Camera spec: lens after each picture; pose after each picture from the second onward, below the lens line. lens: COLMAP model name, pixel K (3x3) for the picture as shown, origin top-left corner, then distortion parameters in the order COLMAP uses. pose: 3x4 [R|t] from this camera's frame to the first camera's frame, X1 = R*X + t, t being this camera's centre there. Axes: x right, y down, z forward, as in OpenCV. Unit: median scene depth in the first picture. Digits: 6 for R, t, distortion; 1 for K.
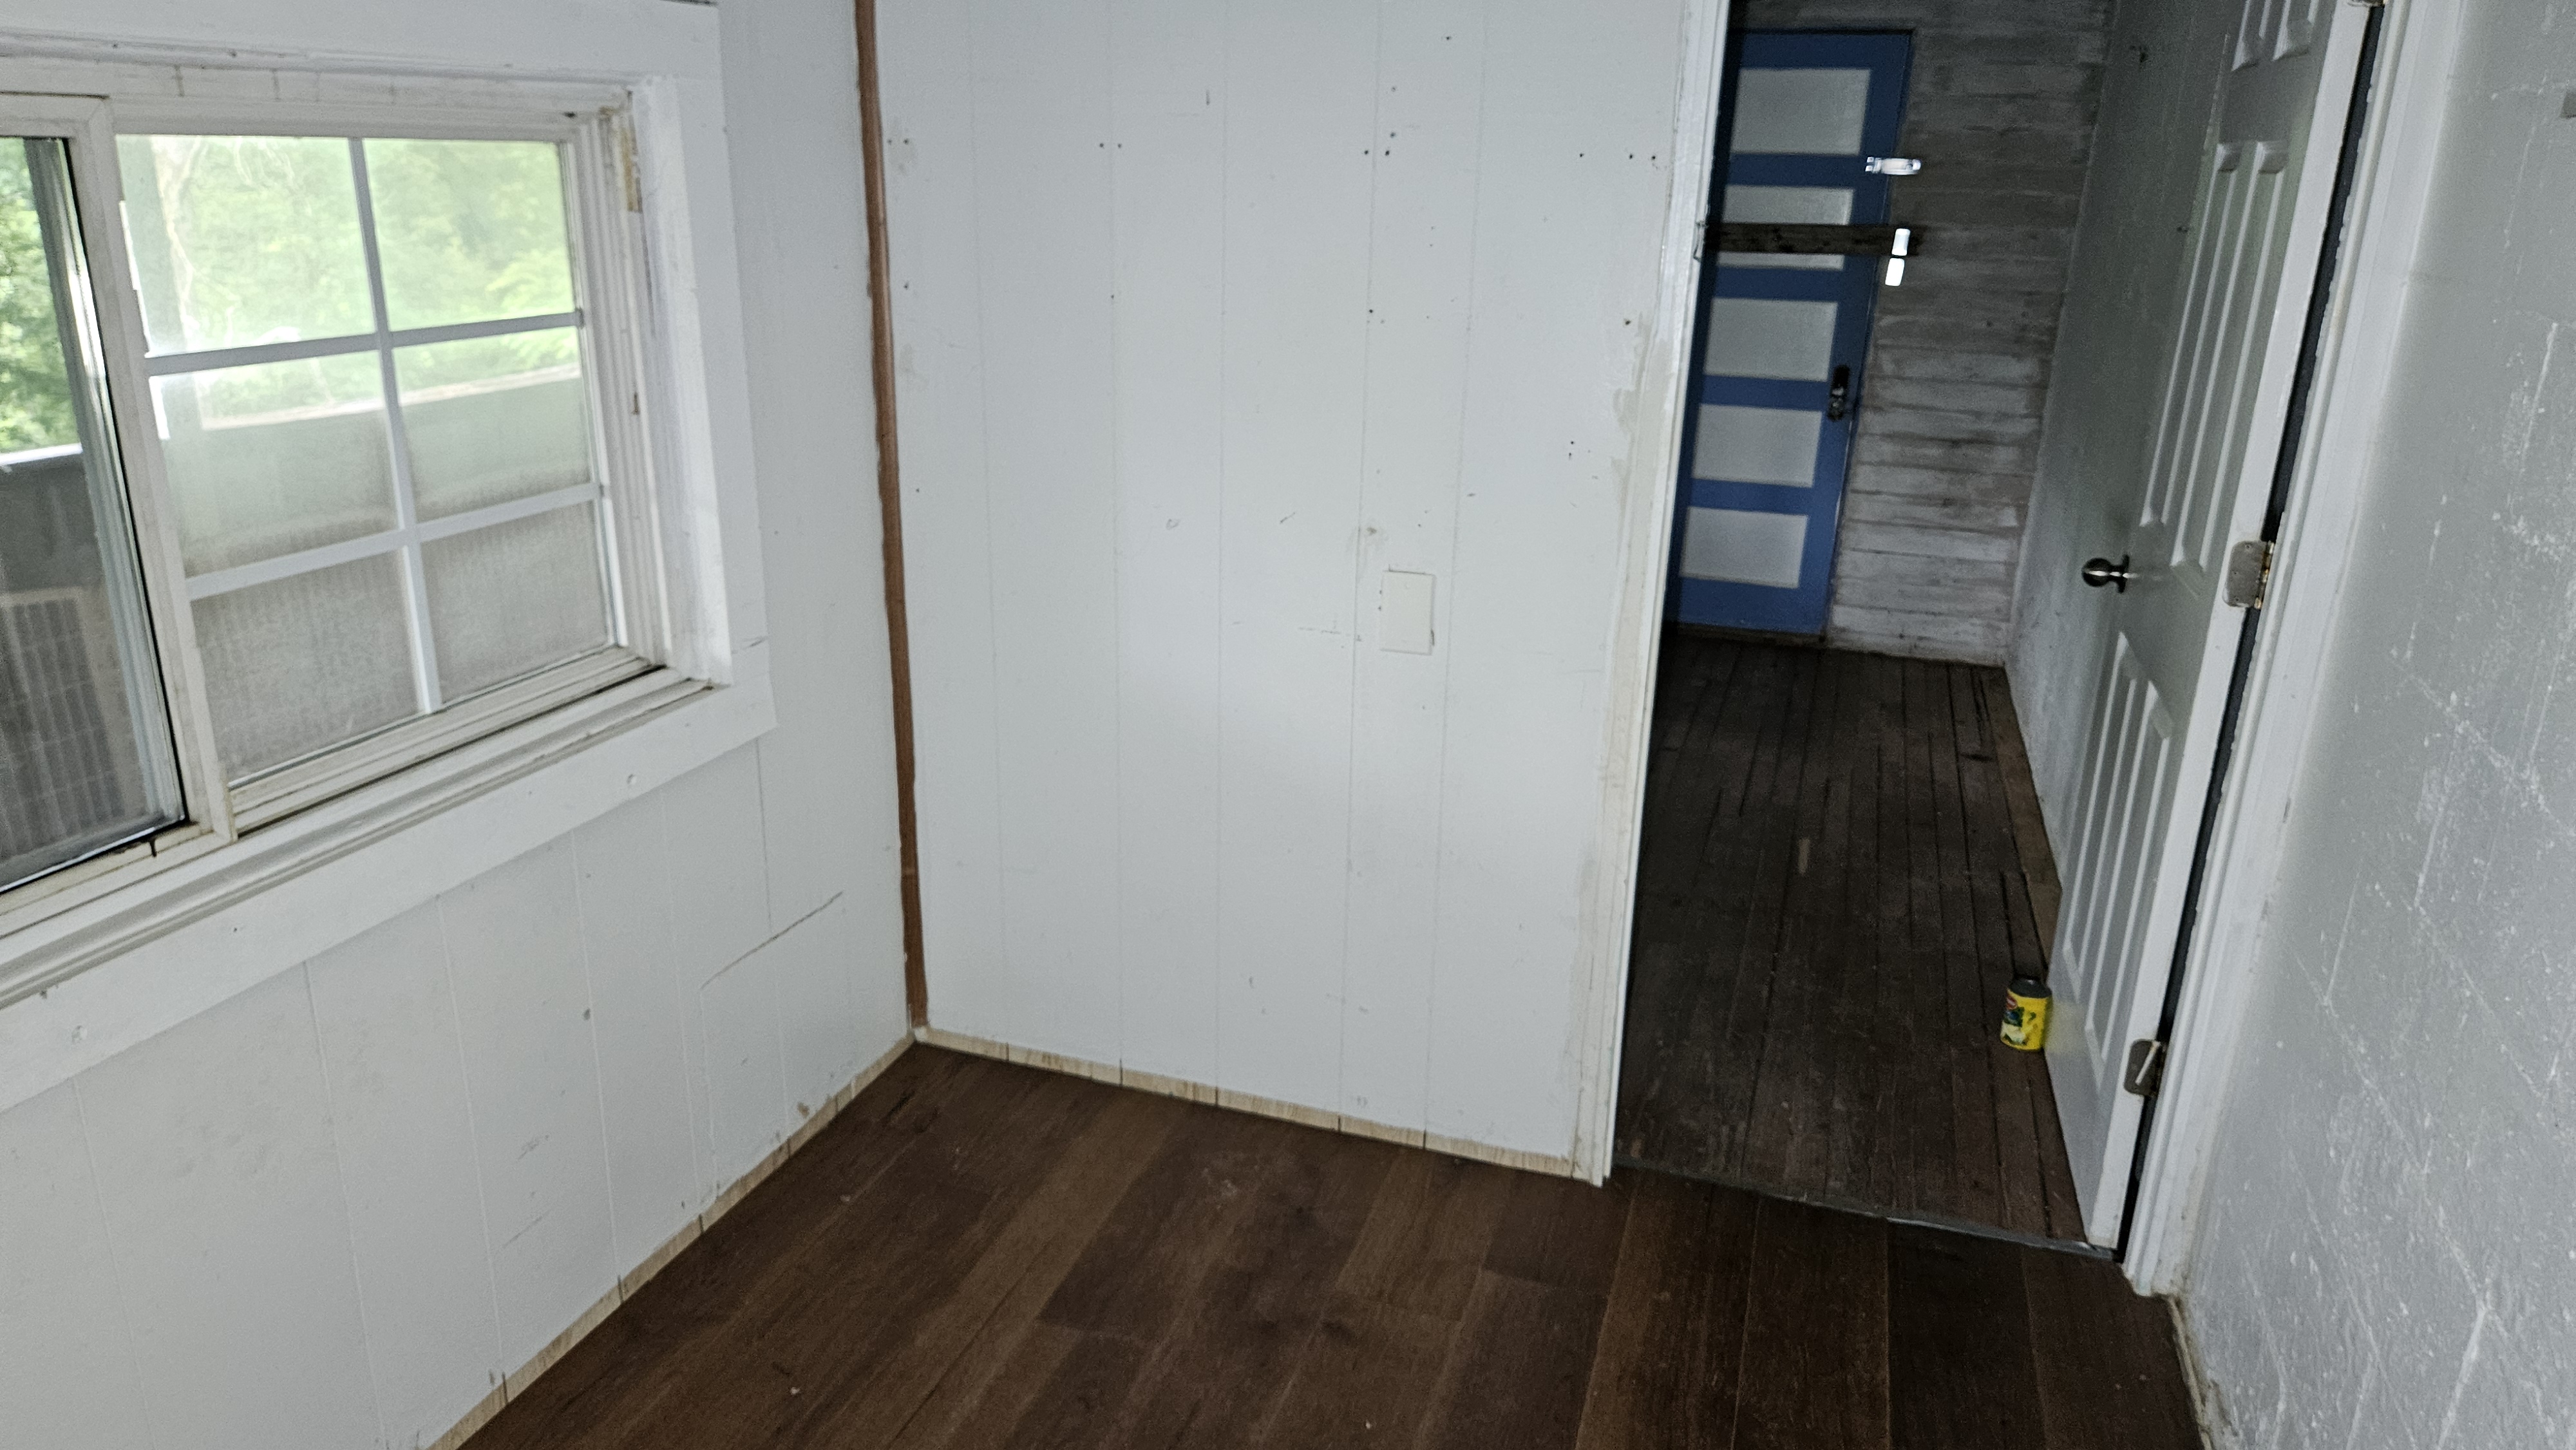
lens RADIAL K [[1746.6, 0, 1277.7], [0, 1746.6, 708.3], [0, 0, 1]] dist [0.065280, -0.017447]
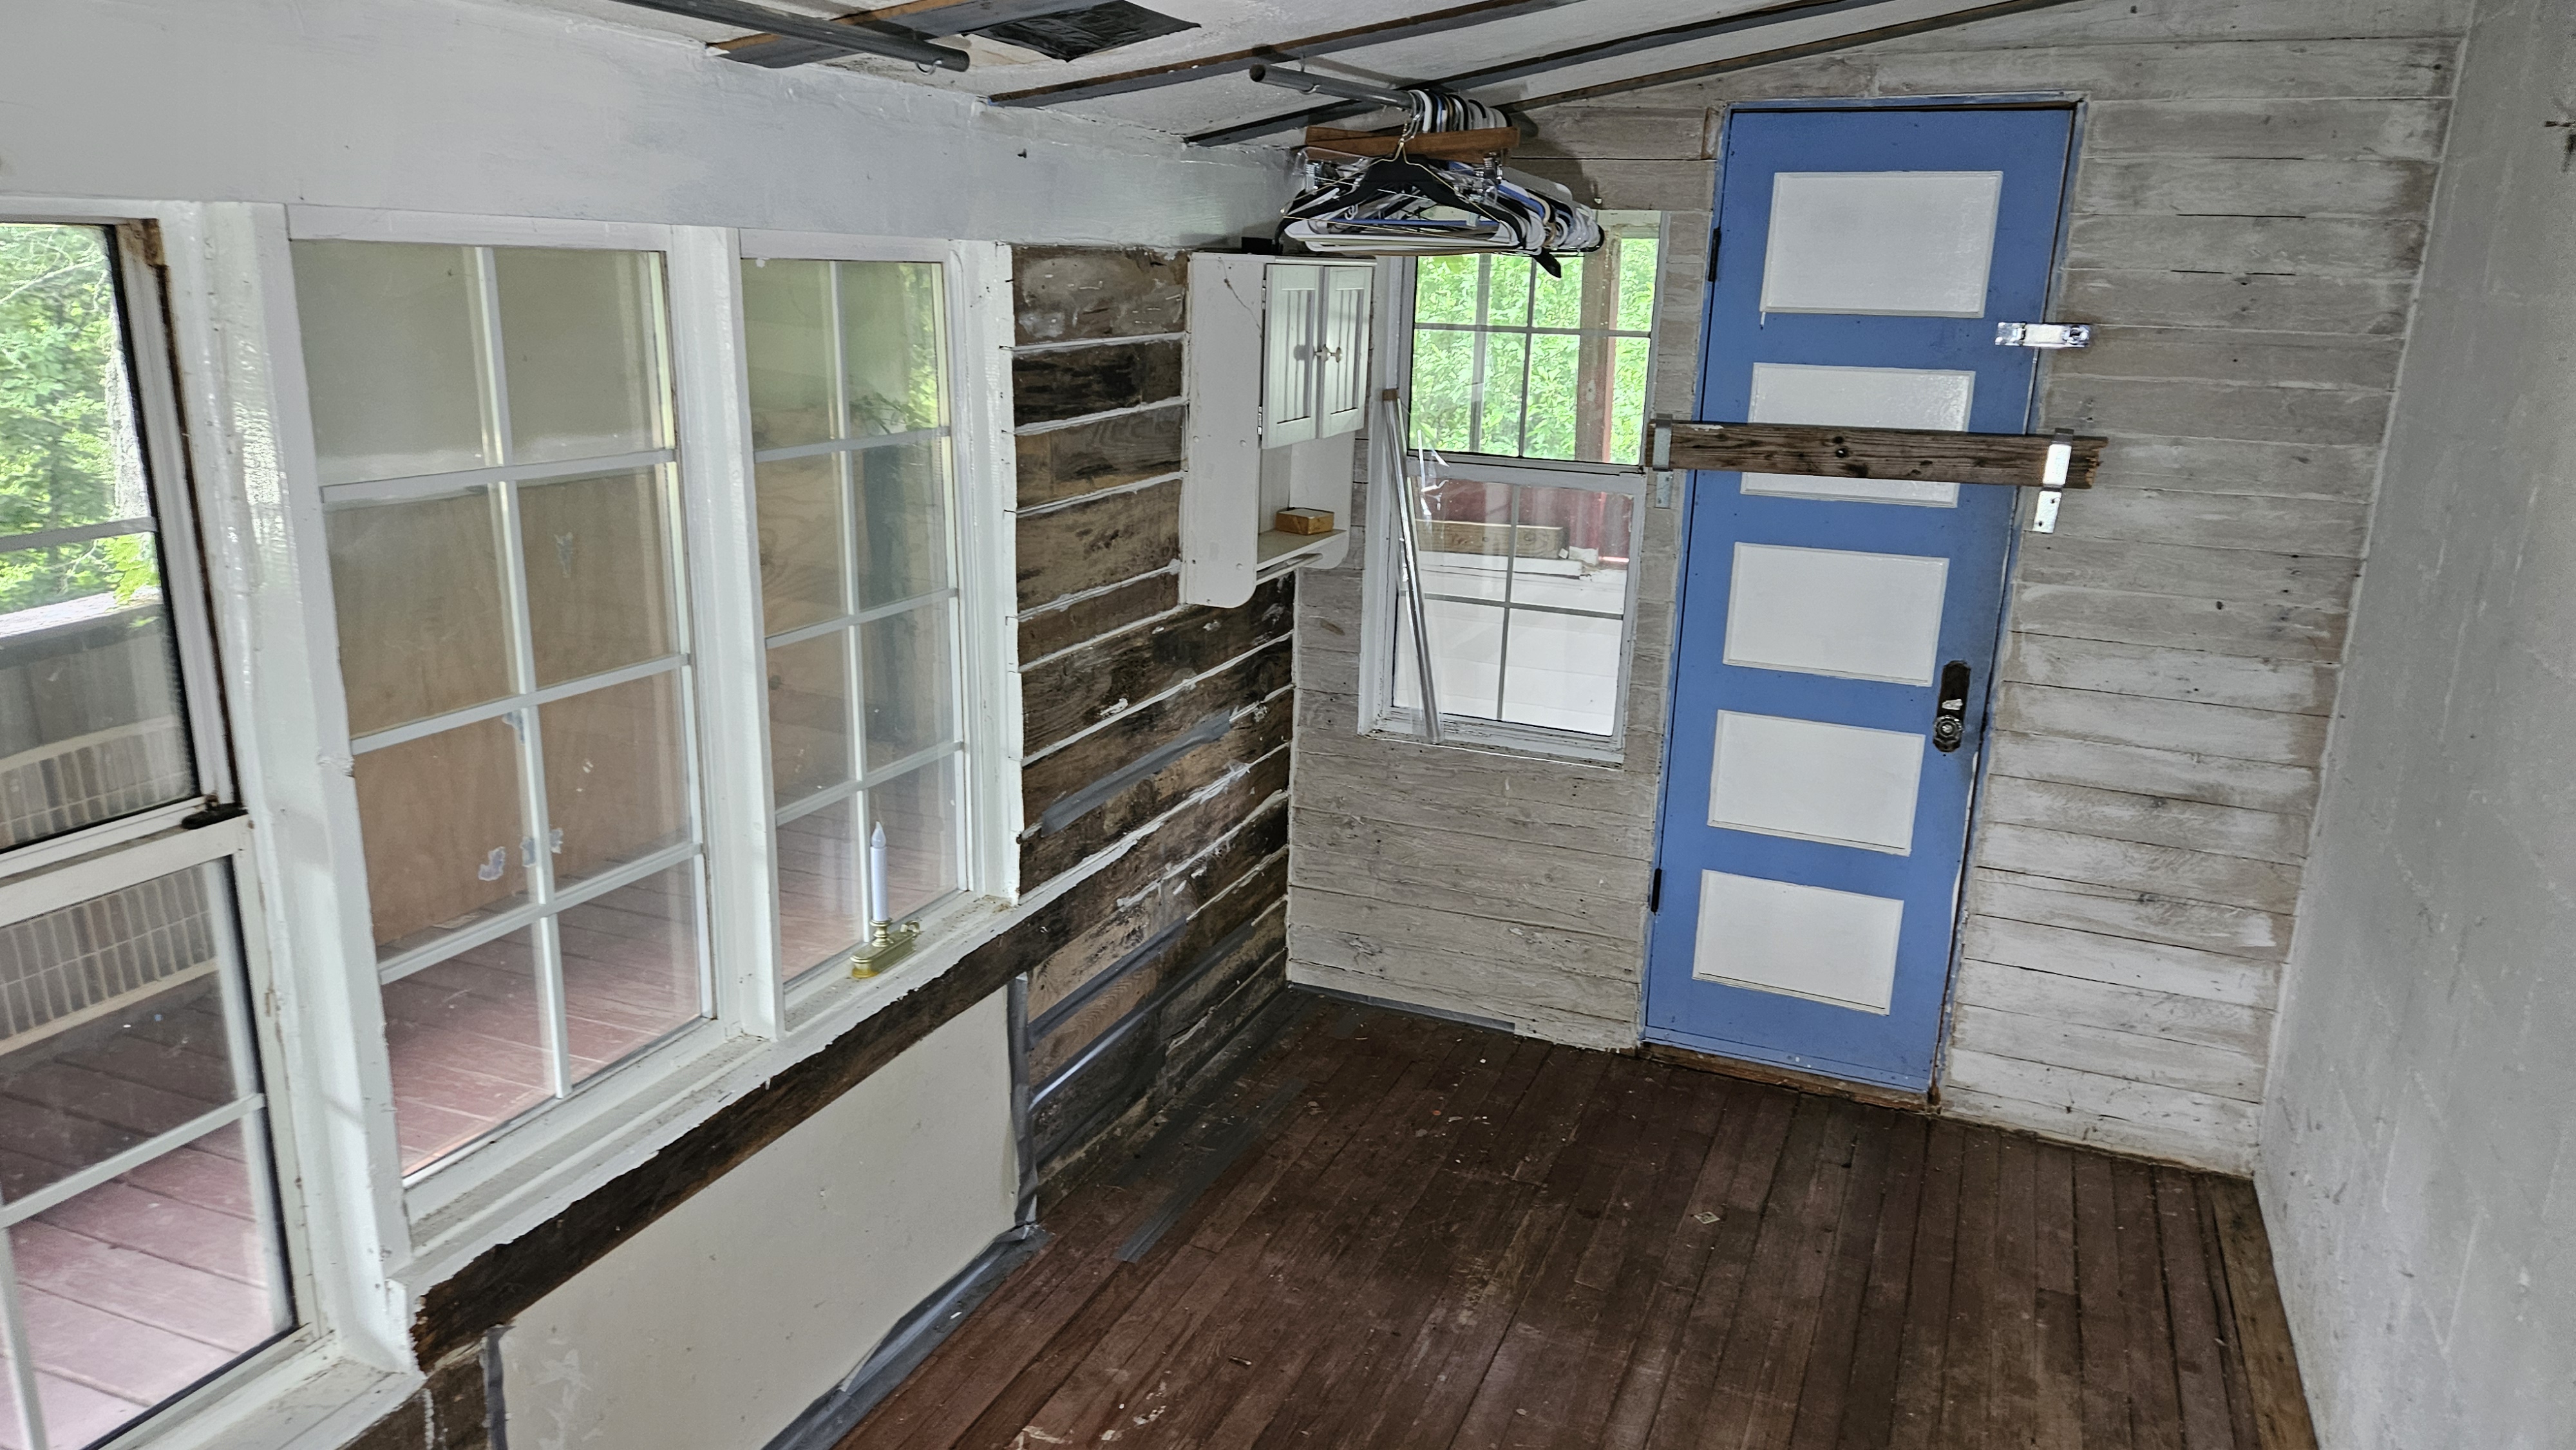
lens RADIAL K [[1746.6, 0, 1289.1], [0, 1746.6, 721.4], [0, 0, 1]] dist [0.065280, -0.017447]
pose [[0.997264, 0.016643, -0.072022, 0.140917], [-0.021090, 0.997889, -0.061428, -0.135092], [0.070847, 0.062779, 0.995510, 0.399773]]
